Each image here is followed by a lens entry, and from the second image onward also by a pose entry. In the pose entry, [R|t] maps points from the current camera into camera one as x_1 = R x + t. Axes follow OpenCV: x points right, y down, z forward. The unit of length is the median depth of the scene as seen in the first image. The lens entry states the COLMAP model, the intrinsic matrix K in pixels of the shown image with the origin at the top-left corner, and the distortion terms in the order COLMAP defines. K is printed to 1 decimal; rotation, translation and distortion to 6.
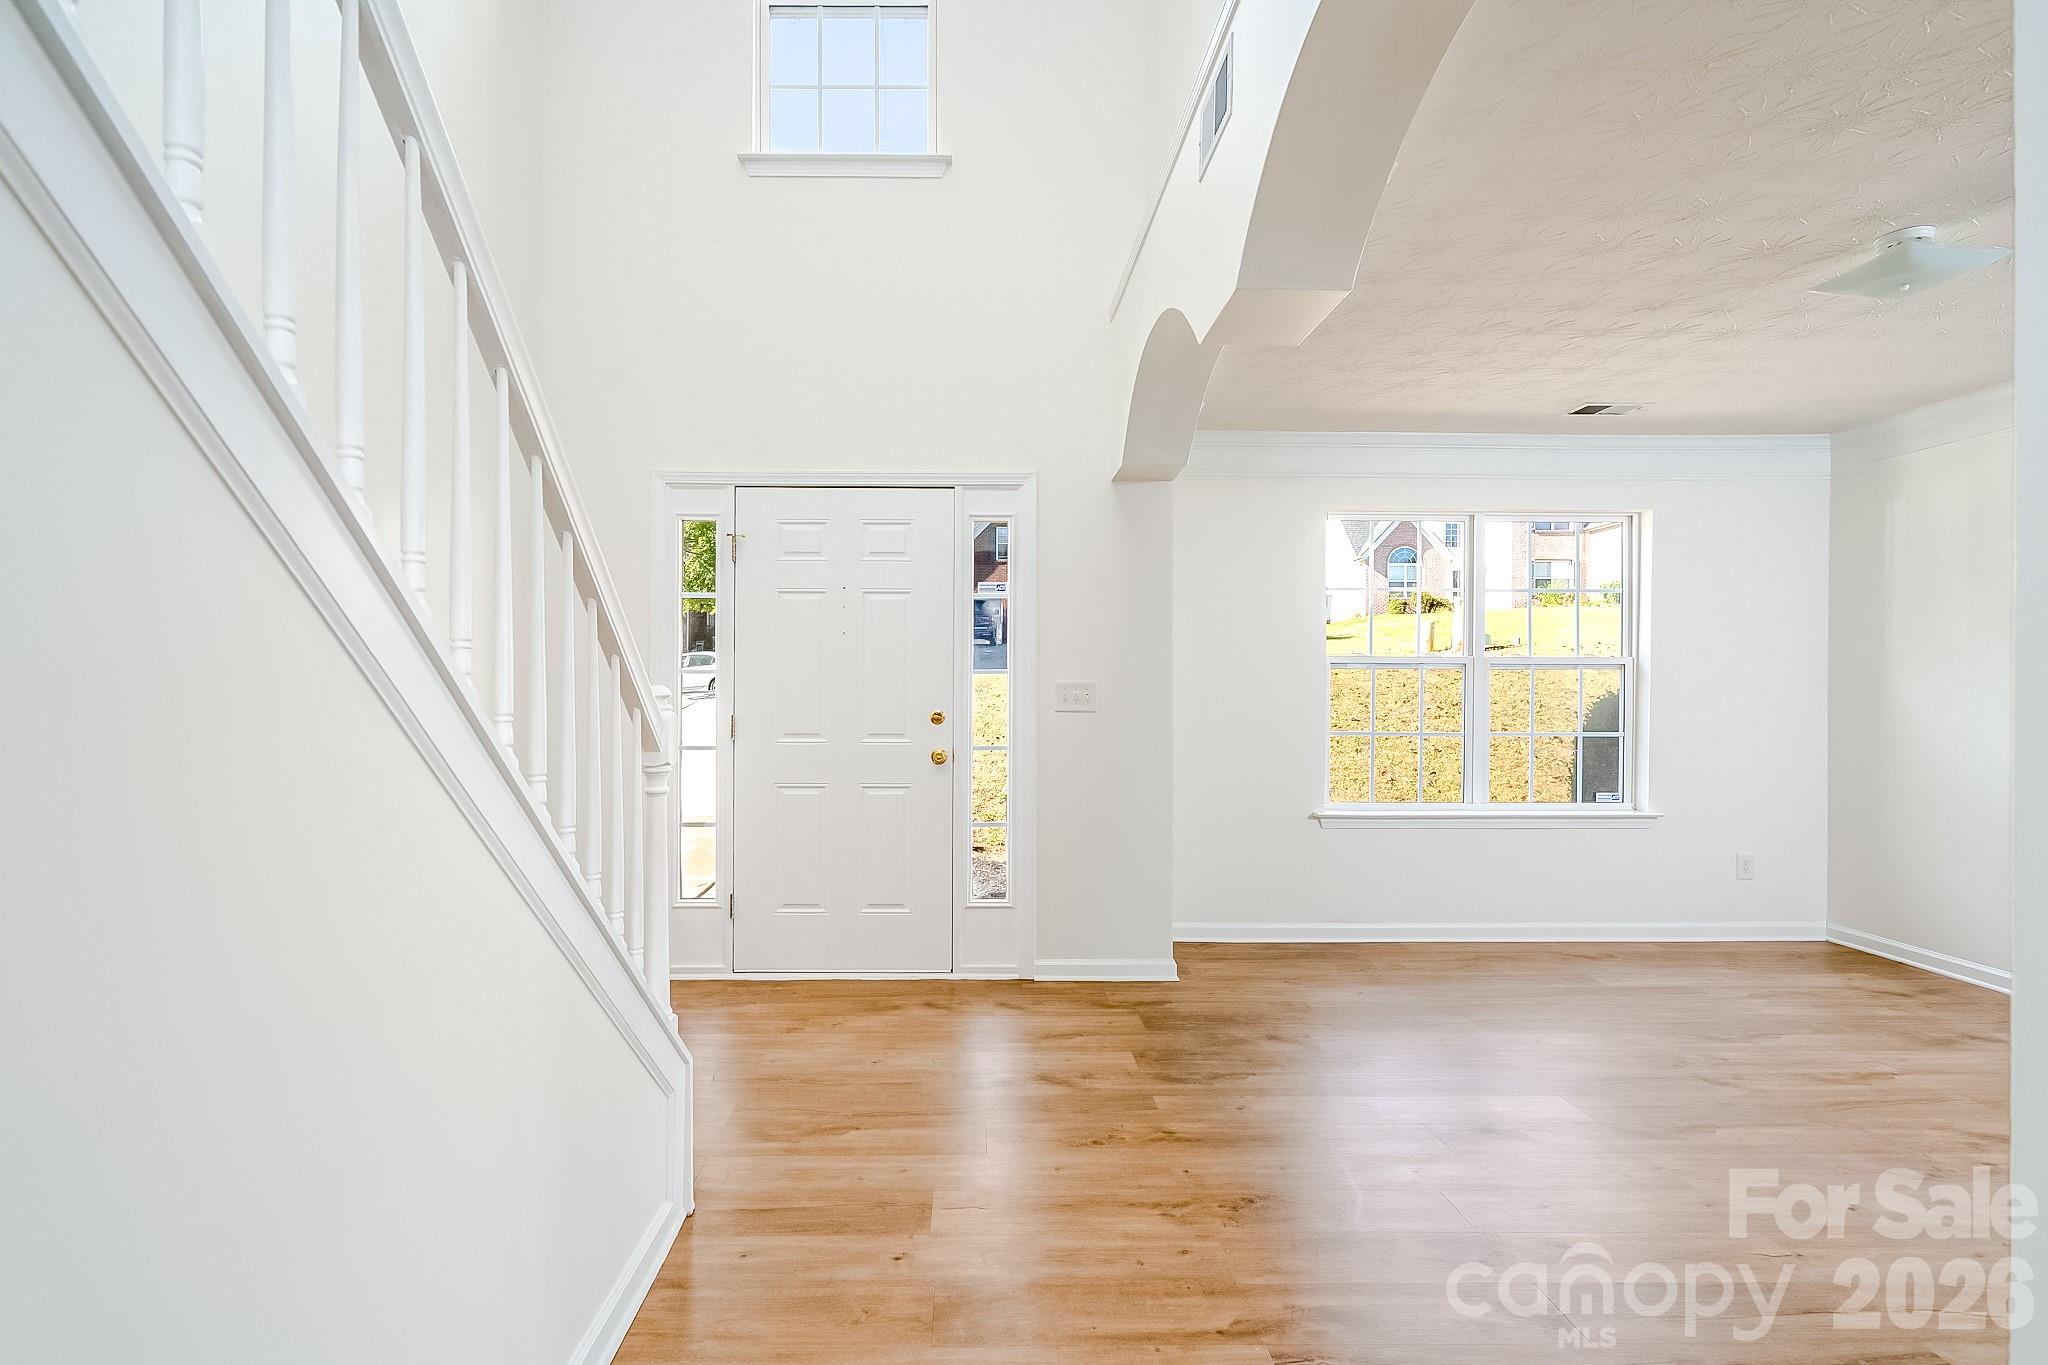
lens RADIAL K [[973.5, 0, 1017.3], [0, 973.5, 685.4], [0, 0, 1]] dist [0.002820, 0.000804]
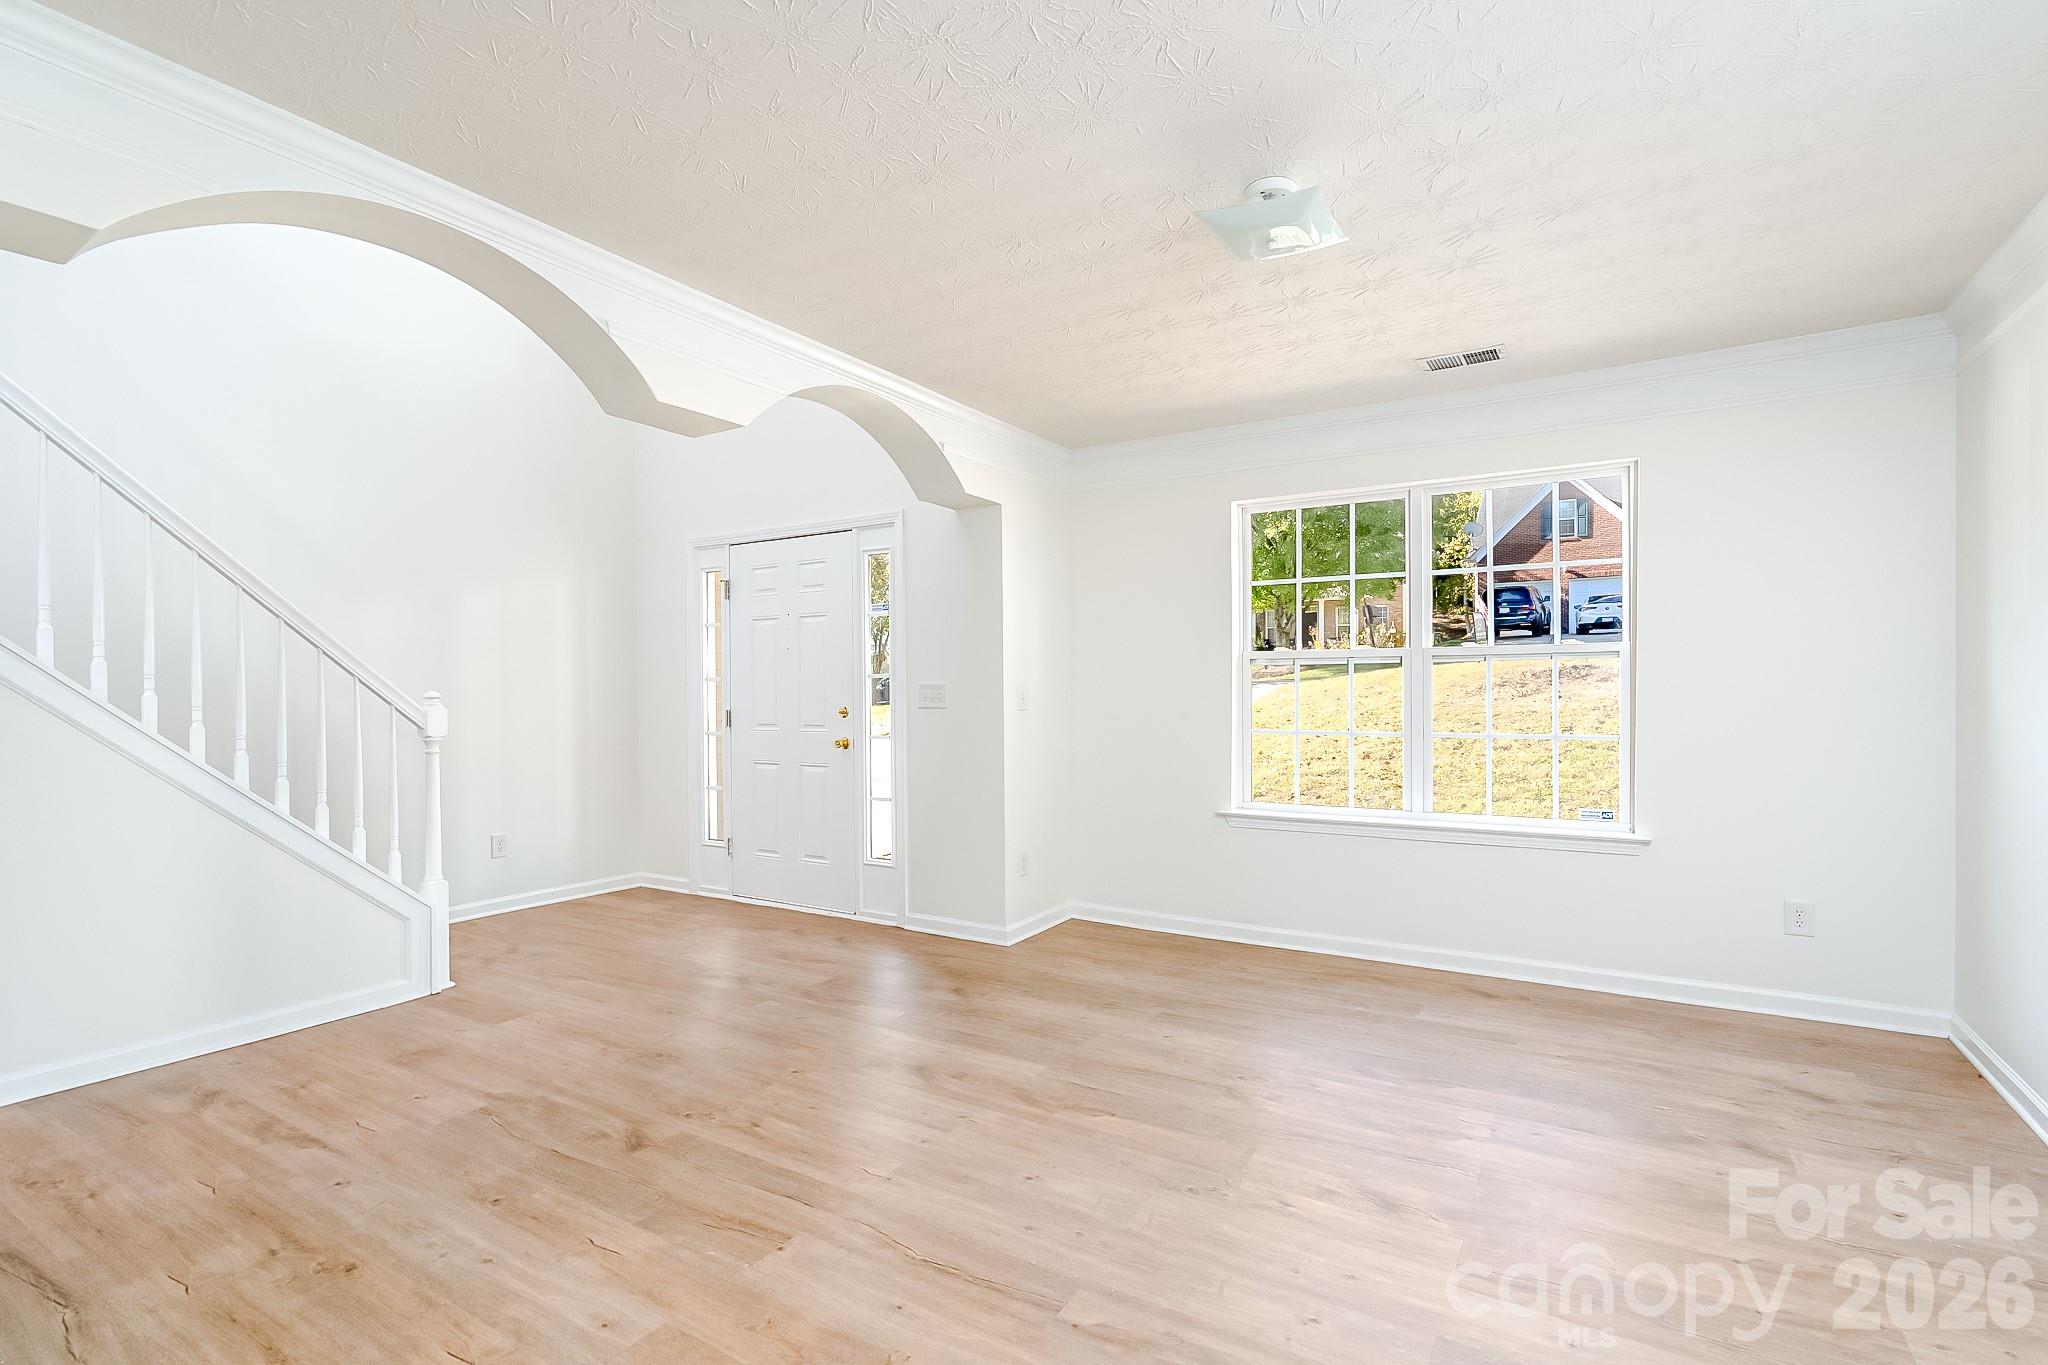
lens RADIAL K [[973.5, 0, 1020.8], [0, 973.5, 690.1], [0, 0, 1]] dist [0.002820, 0.000804]
pose [[0.834302, -0.008404, -0.551243, 0.812259], [0.012405, 0.999917, 0.003531, 0.002171], [0.551168, -0.009783, 0.834337, 0.067307]]
